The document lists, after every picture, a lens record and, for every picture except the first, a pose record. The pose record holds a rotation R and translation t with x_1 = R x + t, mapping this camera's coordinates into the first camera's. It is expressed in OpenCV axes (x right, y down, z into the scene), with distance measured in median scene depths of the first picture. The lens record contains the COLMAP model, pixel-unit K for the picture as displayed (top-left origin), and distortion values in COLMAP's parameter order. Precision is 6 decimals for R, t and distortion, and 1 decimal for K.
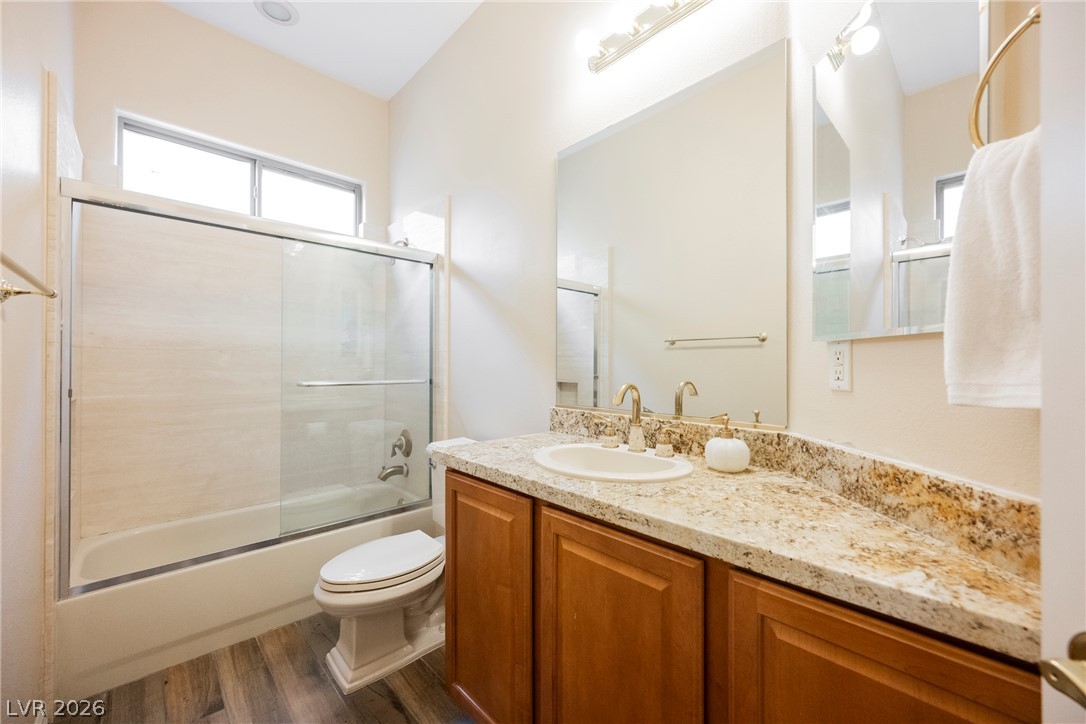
lens RADIAL K [[425.2, 0, 545.3], [0, 425.2, 363.6], [0, 0, 1]] dist [-0.003039, 0.000229]
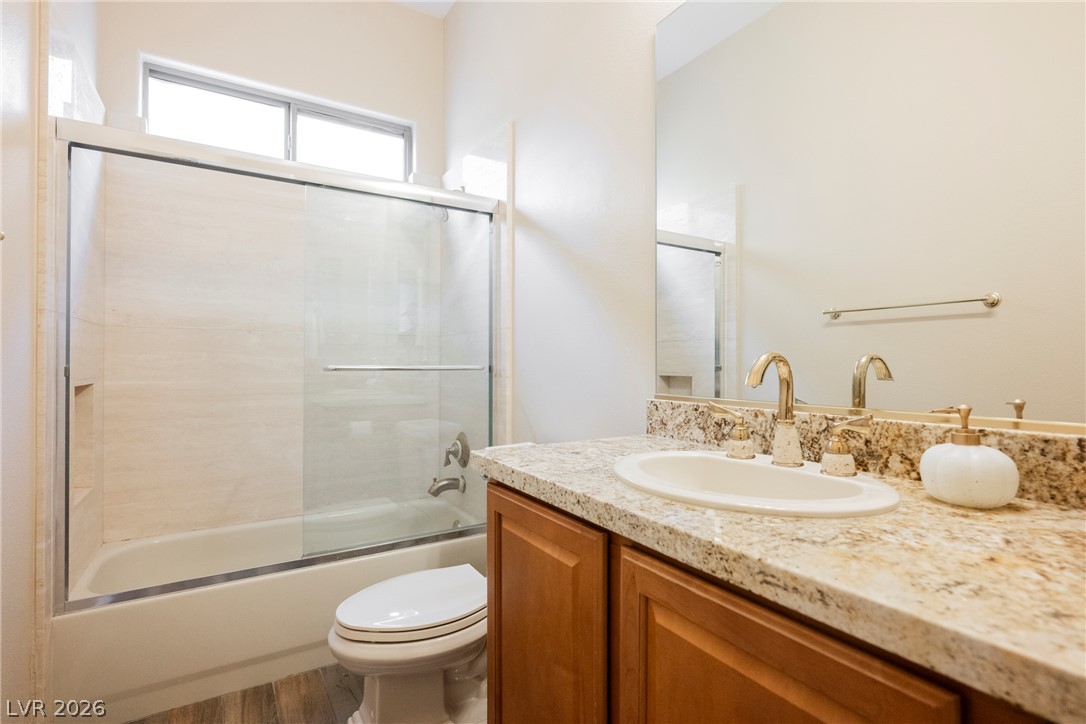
lens RADIAL K [[521.1, 0, 542.9], [0, 521.1, 360.2], [0, 0, 1]] dist [-0.003536, -0.000388]
pose [[0.978563, -0.002309, -0.205934, 0.018822], [0.001447, 0.999990, -0.004338, 0.040106], [0.205942, 0.003947, 0.978556, 0.136767]]
